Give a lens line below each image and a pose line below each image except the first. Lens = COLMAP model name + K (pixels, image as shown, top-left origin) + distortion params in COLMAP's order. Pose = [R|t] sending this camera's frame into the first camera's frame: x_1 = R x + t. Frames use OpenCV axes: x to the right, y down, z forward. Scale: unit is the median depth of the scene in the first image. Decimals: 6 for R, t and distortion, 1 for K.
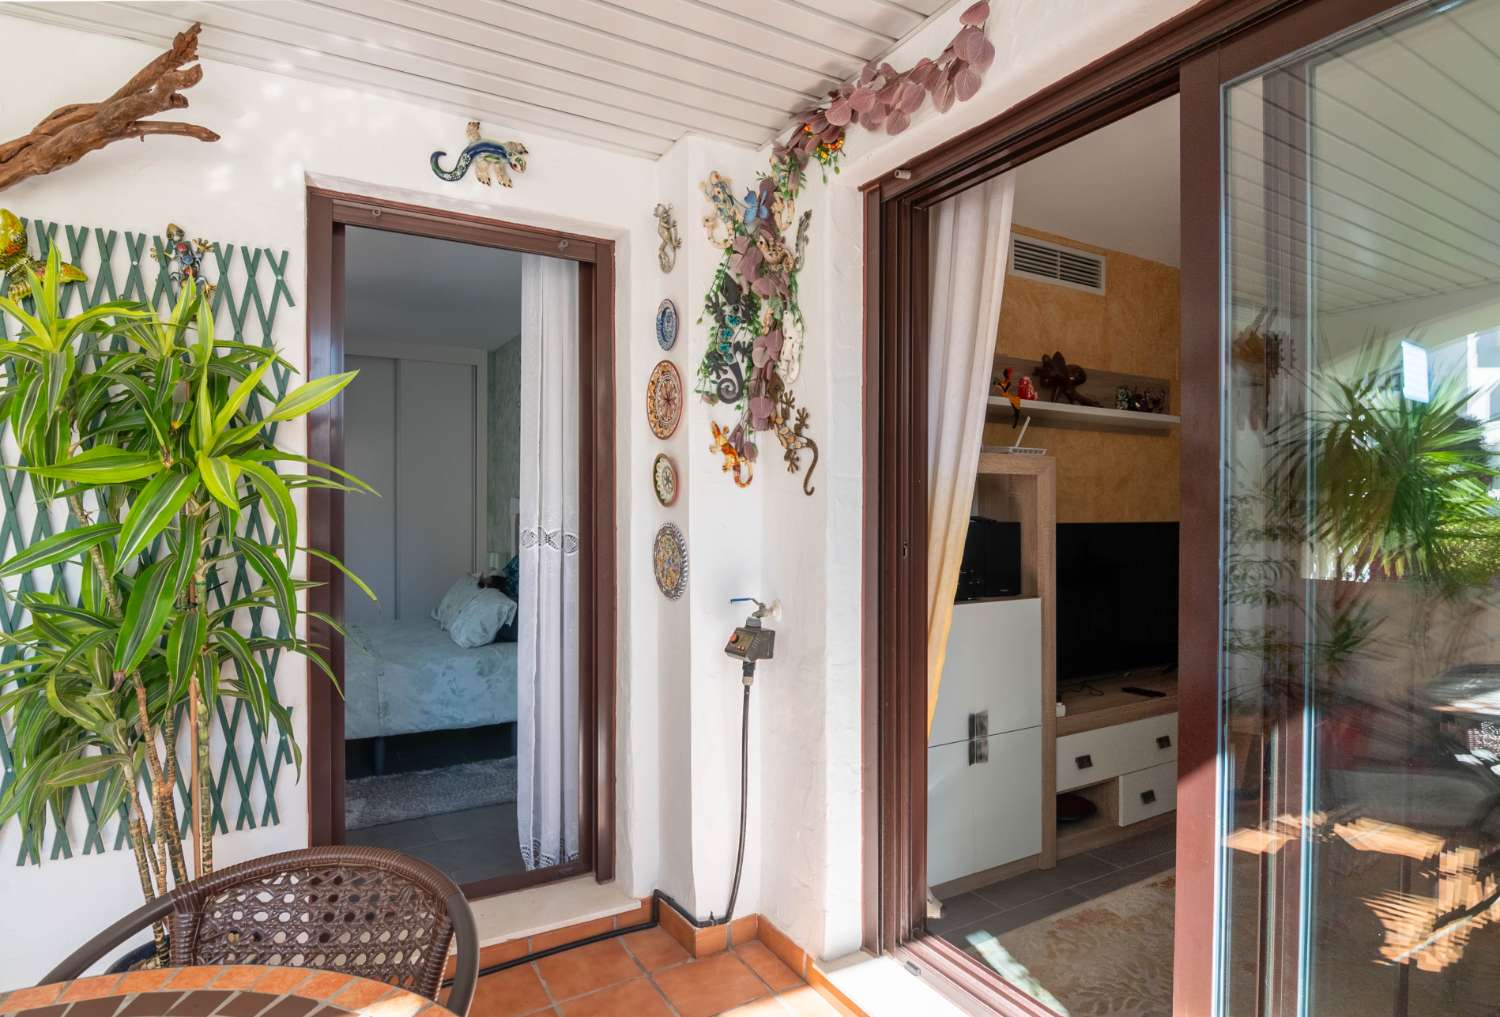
lens RADIAL K [[793.7, 0, 750.0], [0, 793.7, 508.5], [0, 0, 1]] dist [-0.000859, -0.000109]
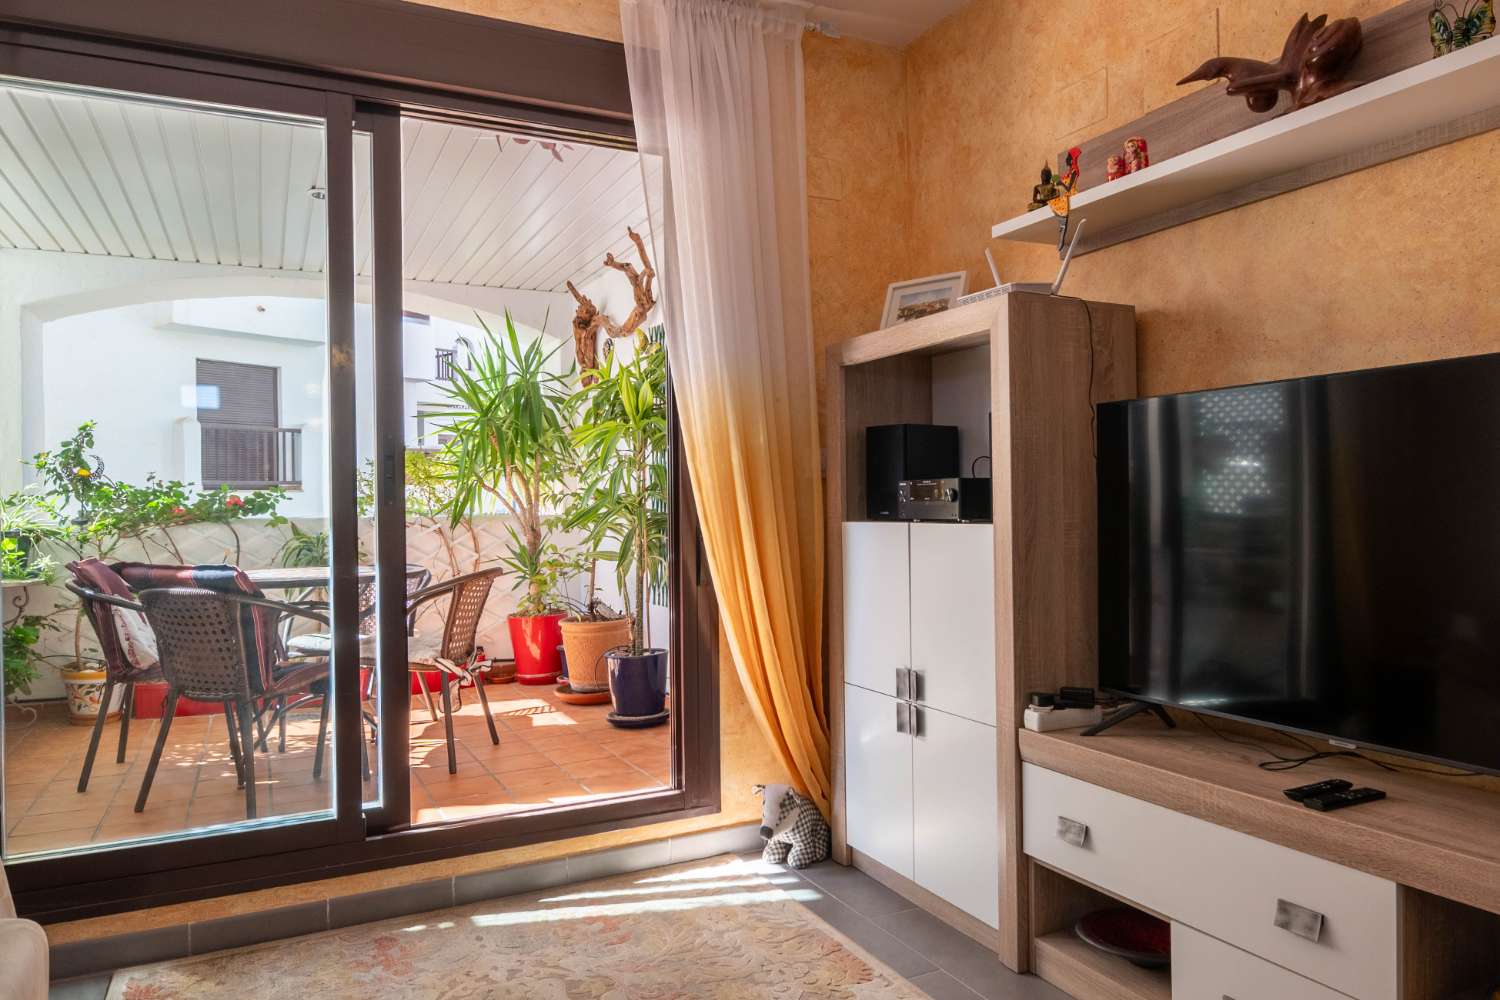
lens RADIAL K [[991.1, 0, 752.3], [0, 991.1, 497.5], [0, 0, 1]] dist [0.003715, -0.016929]
pose [[-0.065845, -0.010566, -0.997774, 1.138065], [0.011151, 0.999874, -0.011324, 0.096457], [0.997768, -0.011872, -0.065719, 0.843157]]
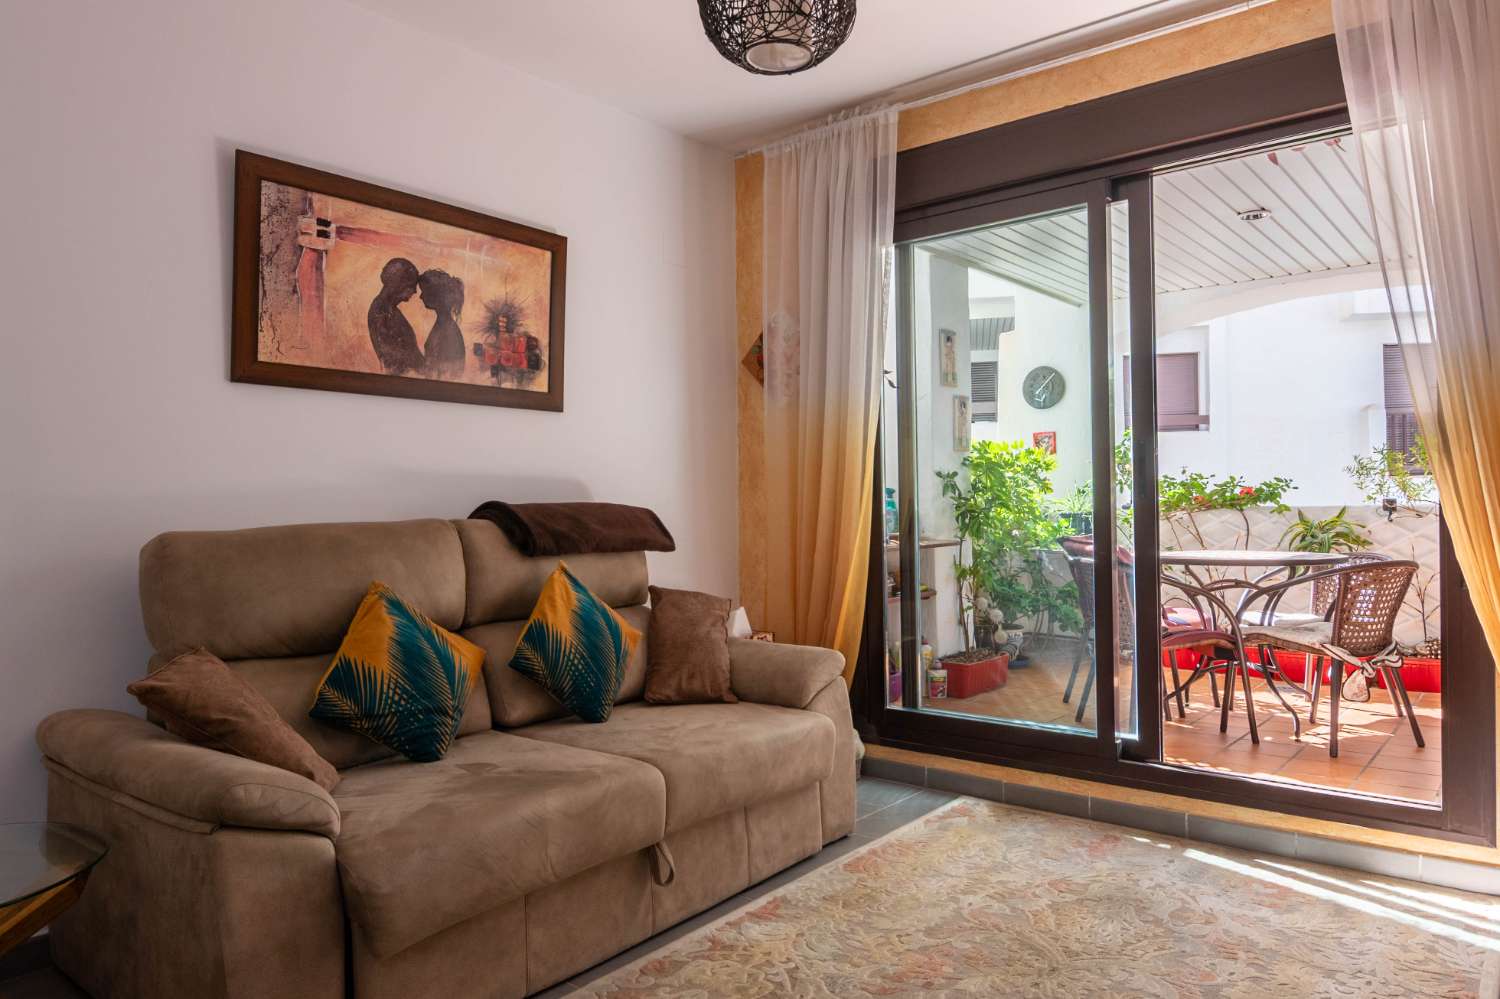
lens RADIAL K [[991.1, 0, 752.3], [0, 991.1, 497.0], [0, 0, 1]] dist [0.003715, -0.016929]
pose [[-0.938184, 0.002413, -0.346129, 1.057791], [0.004973, 0.999966, -0.006506, 0.093766], [0.346102, -0.007825, -0.938164, 1.336468]]
